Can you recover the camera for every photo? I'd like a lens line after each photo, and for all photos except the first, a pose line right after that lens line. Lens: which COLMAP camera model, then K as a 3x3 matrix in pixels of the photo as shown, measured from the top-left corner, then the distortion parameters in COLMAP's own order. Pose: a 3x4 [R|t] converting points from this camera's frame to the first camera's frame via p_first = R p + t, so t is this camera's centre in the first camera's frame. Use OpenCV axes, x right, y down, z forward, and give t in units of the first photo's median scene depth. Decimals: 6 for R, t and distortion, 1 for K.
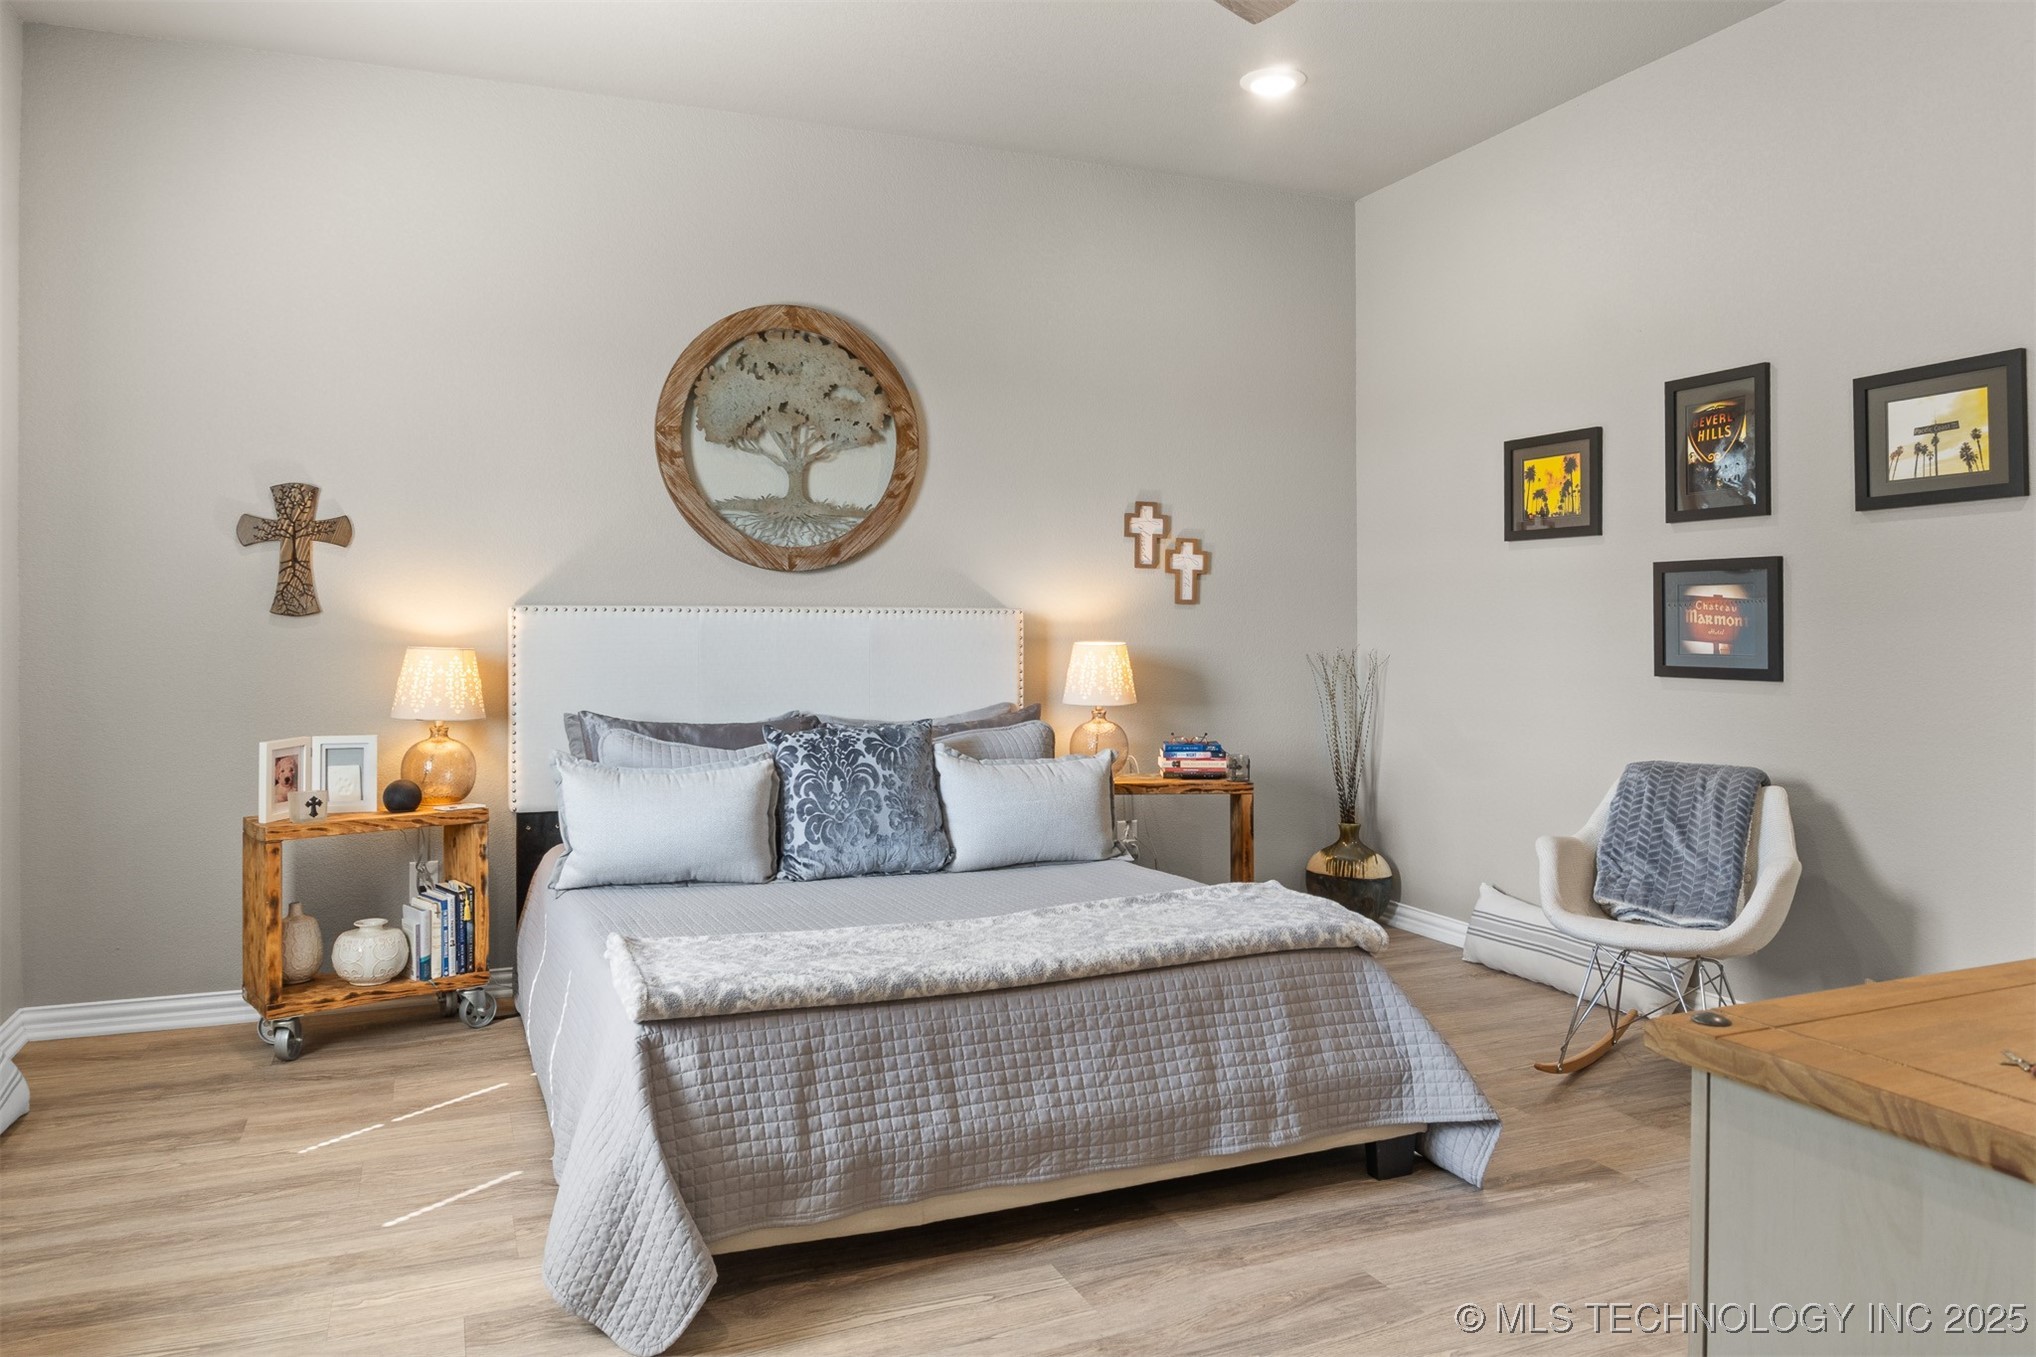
lens RADIAL K [[1377.0, 0, 1014.1], [0, 1377.0, 699.4], [0, 0, 1]] dist [-0.026261, 0.000647]
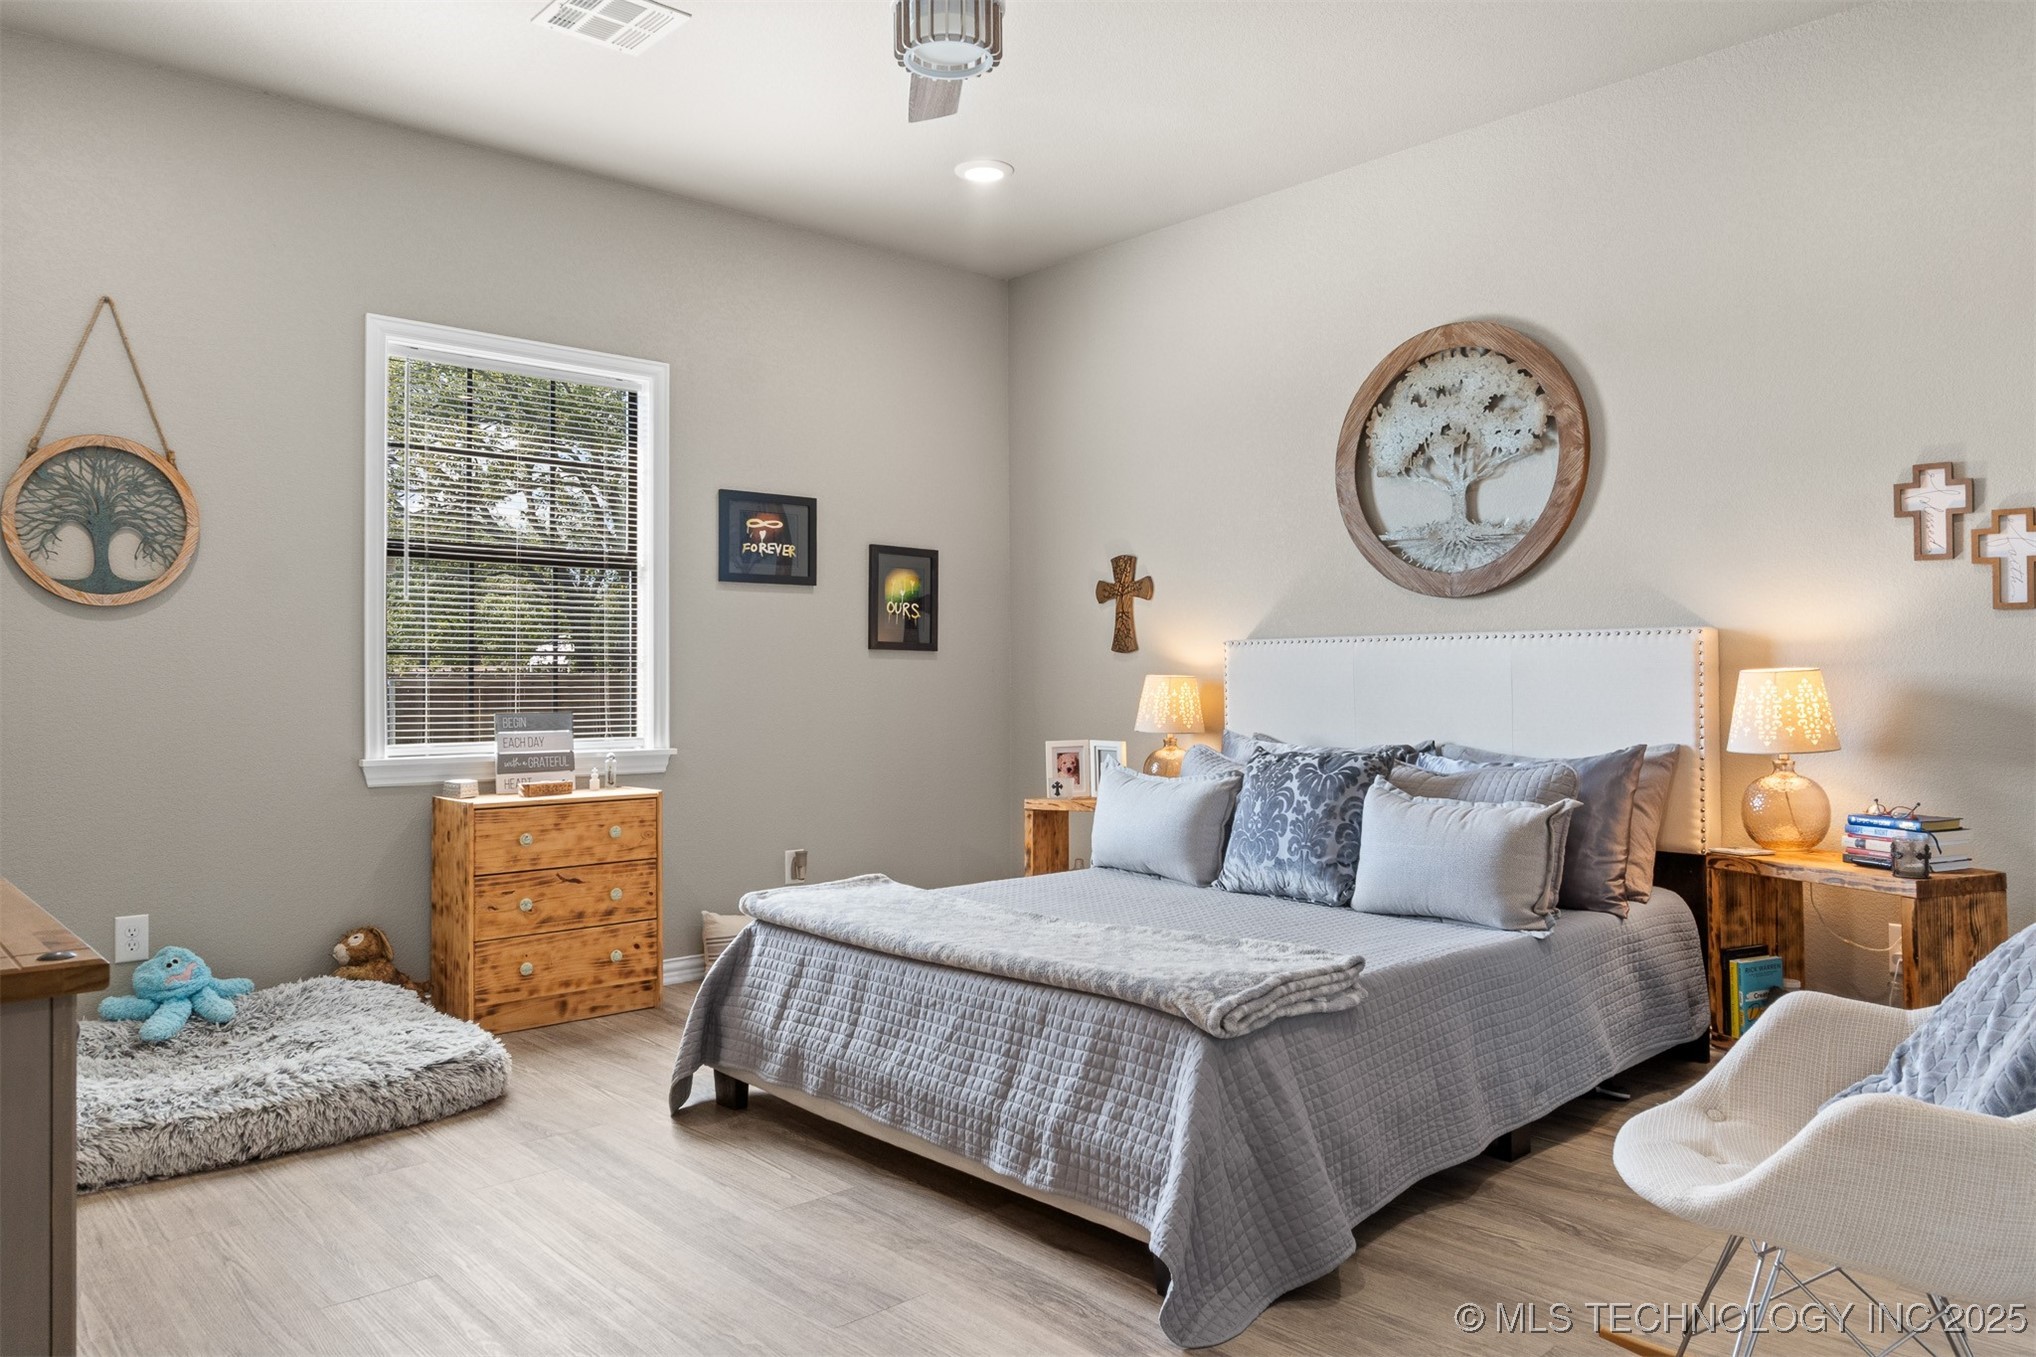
lens RADIAL K [[1377.0, 0, 1014.1], [0, 1377.0, 699.4], [0, 0, 1]] dist [-0.026261, 0.000647]
pose [[0.345392, 0.013228, -0.938365, 0.732755], [-0.040849, 0.999165, -0.000950, -0.008682], [0.937569, 0.038660, 0.345644, 0.435330]]
